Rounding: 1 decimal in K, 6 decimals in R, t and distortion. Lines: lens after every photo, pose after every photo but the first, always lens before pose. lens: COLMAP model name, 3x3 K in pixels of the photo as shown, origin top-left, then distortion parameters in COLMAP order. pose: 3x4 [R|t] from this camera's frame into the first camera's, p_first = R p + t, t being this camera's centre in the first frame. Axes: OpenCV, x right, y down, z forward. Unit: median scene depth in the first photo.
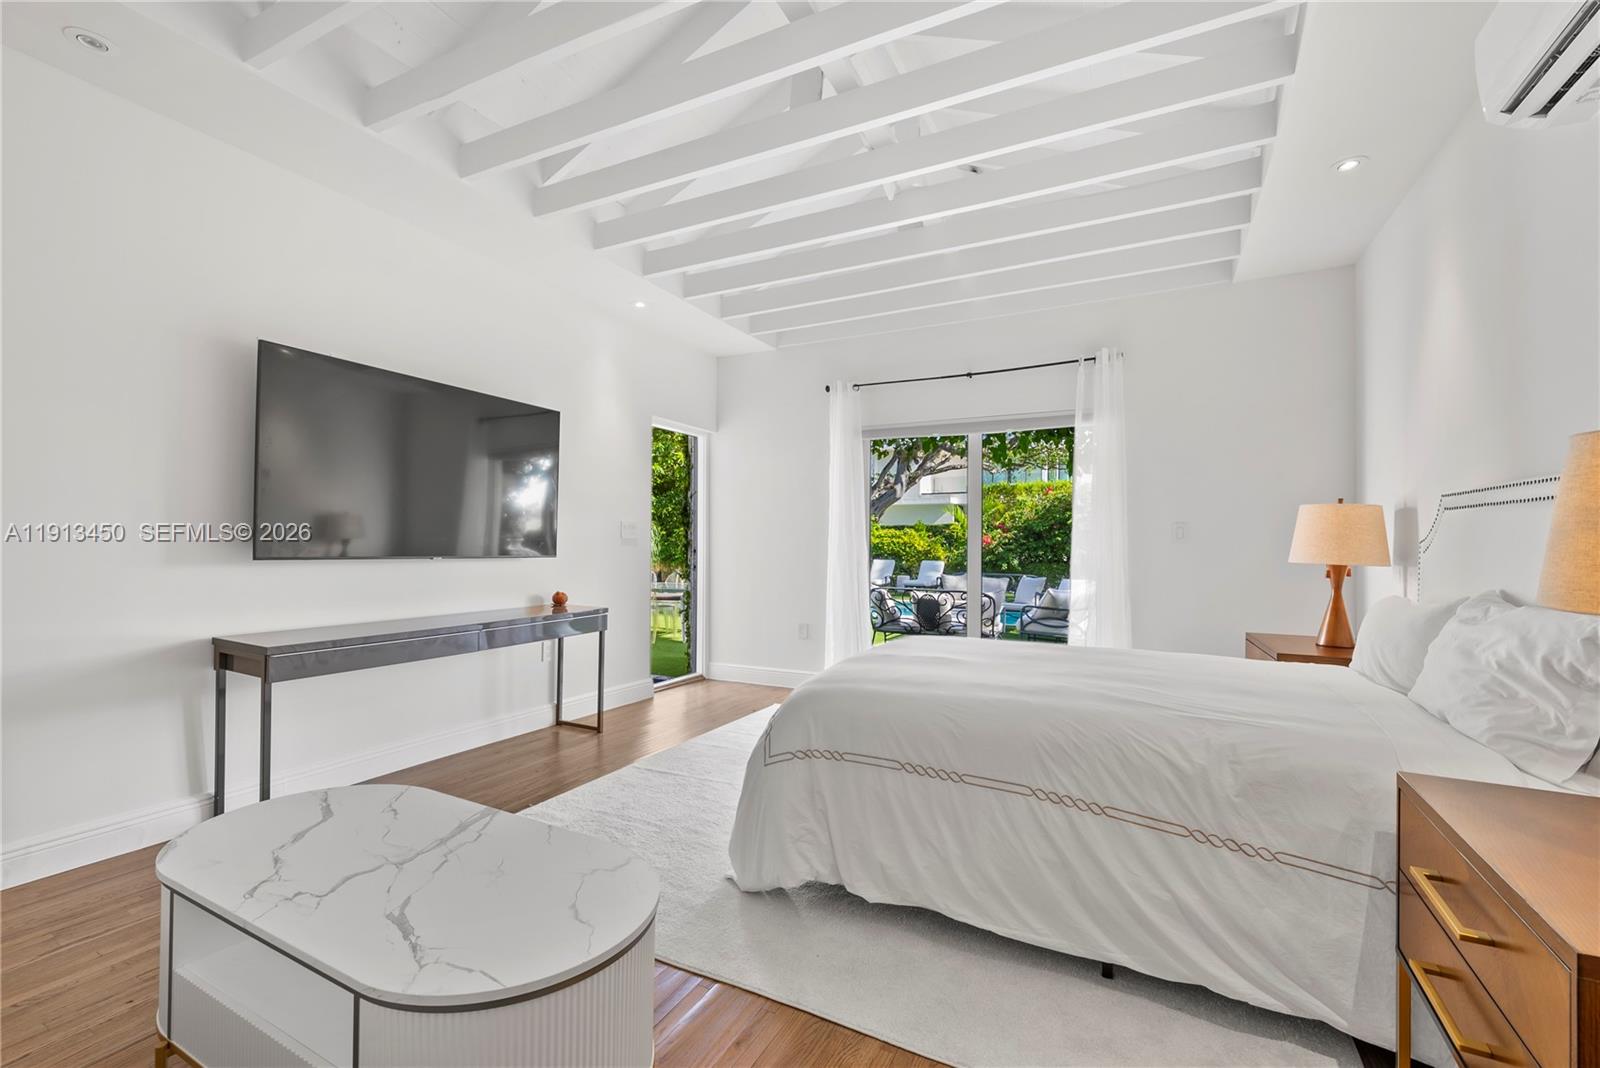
lens RADIAL K [[684.2, 0, 803.7], [0, 684.2, 538.2], [0, 0, 1]] dist [0.002206, 0.000151]
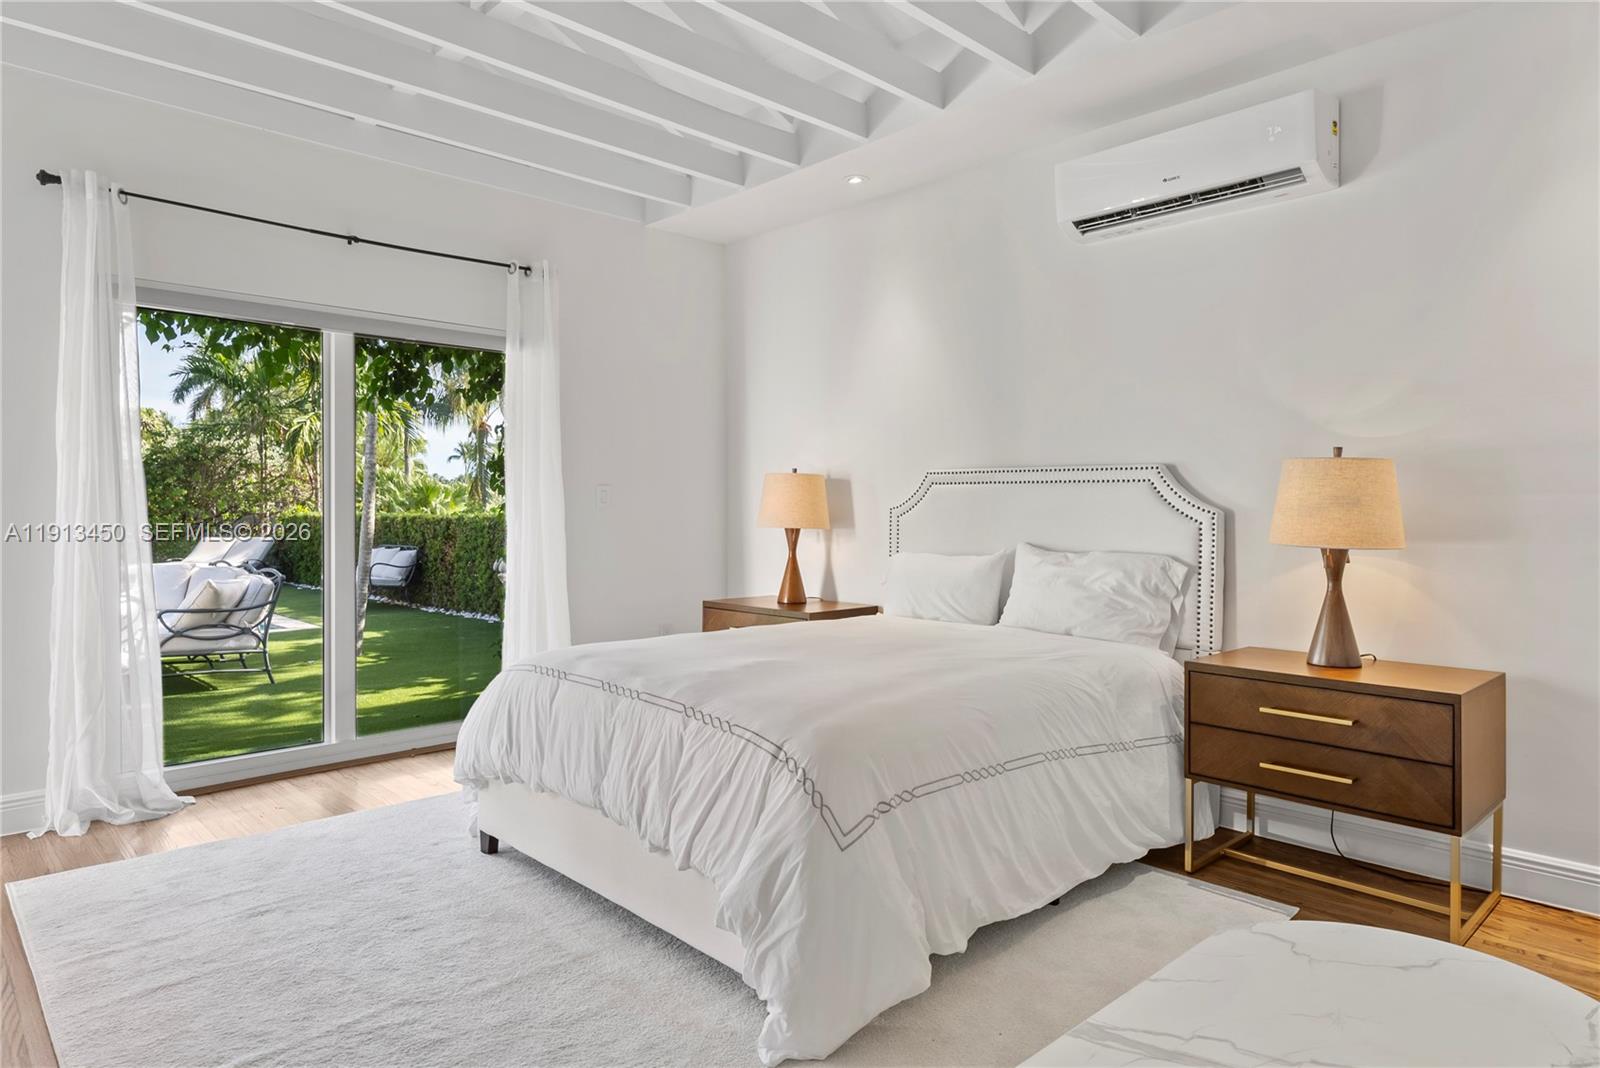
lens RADIAL K [[955.1, 0, 734.3], [0, 955.1, 510.8], [0, 0, 1]] dist [0.007705, 0.001201]
pose [[0.344432, -0.009205, 0.938766, -1.072989], [-0.008299, 0.999883, 0.012849, -0.012875], [-0.938774, -0.012217, 0.344316, 0.863644]]
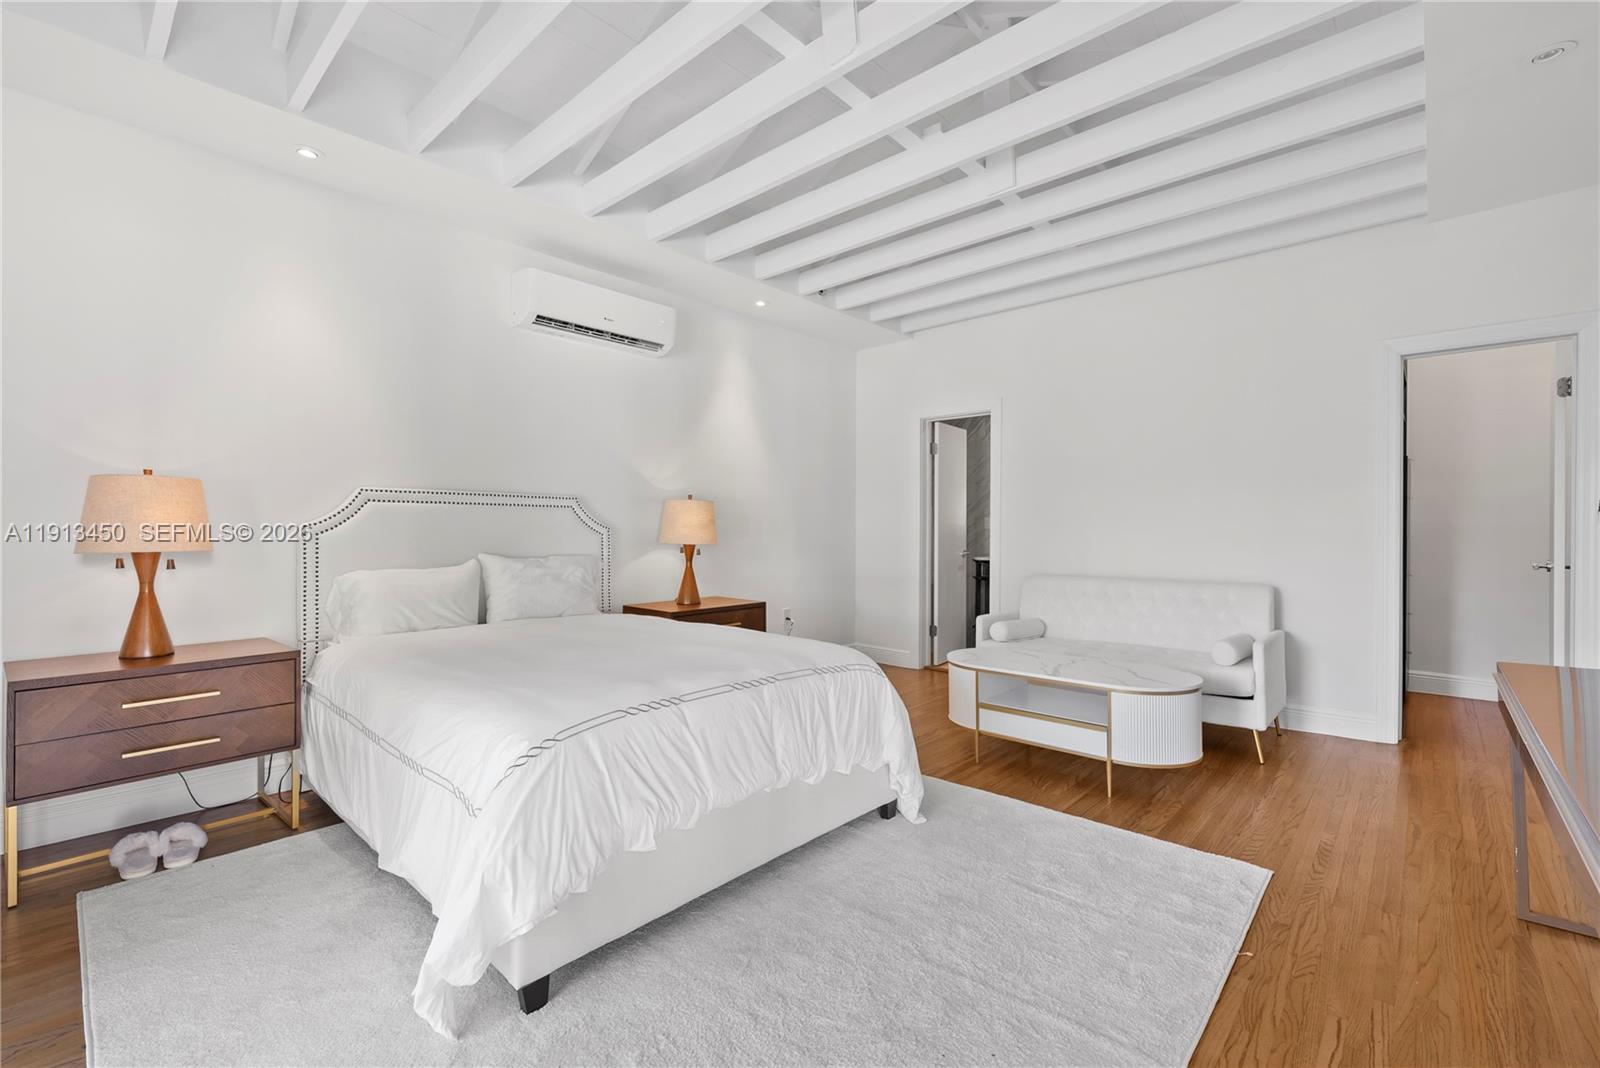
lens RADIAL K [[684.2, 0, 795.8], [0, 684.2, 527.4], [0, 0, 1]] dist [0.002206, 0.000151]
pose [[-0.966898, -0.016465, 0.254633, -0.222388], [-0.017129, 0.999853, -0.000390, -0.004927], [-0.254589, -0.004739, -0.967038, 2.469169]]
